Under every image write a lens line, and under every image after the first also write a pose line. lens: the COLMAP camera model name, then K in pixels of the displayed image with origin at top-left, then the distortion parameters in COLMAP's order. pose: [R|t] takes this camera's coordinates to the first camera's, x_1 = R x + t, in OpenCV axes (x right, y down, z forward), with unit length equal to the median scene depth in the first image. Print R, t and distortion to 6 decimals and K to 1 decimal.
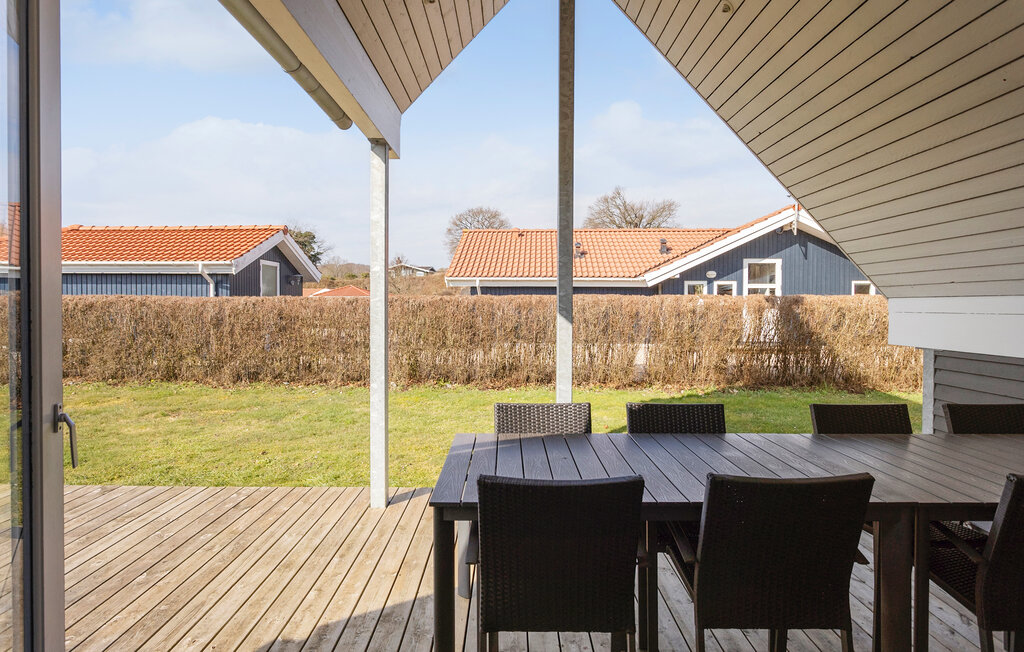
lens RADIAL K [[566.8, 0, 512.0], [0, 566.8, 326.0], [0, 0, 1]] dist [-0.031000, 0.000117]
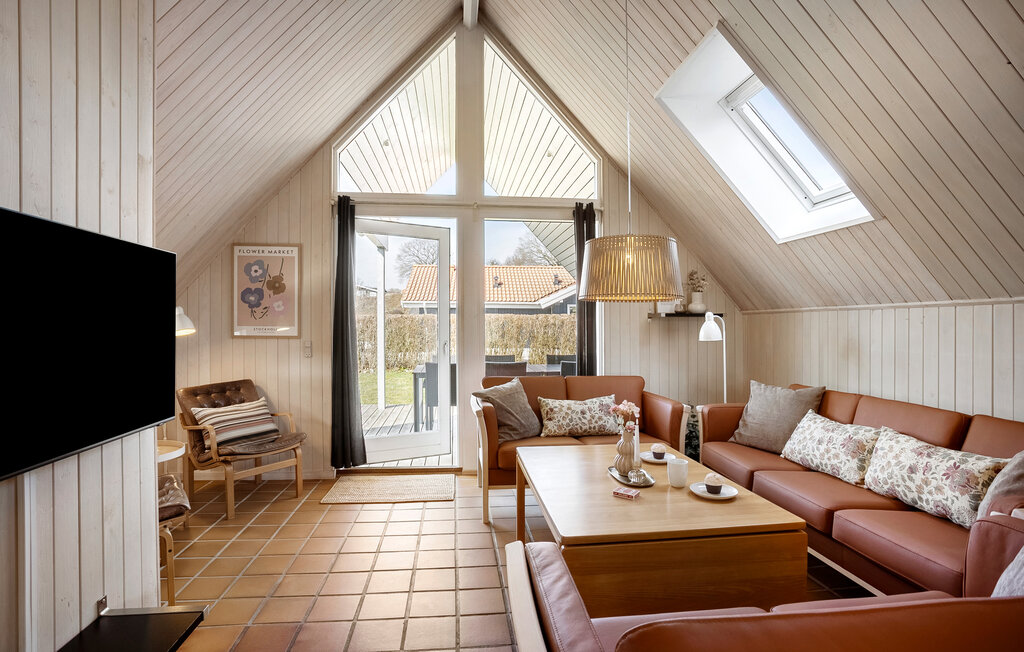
lens RADIAL K [[512.8, 0, 512.0], [0, 512.8, 326.0], [0, 0, 1]] dist [-0.035170, 0.000613]
pose [[0.993959, -0.000983, 0.109746, 0.017414], [0.004161, 0.999578, -0.028734, 0.014452], [-0.109672, 0.029017, 0.993544, -0.312636]]
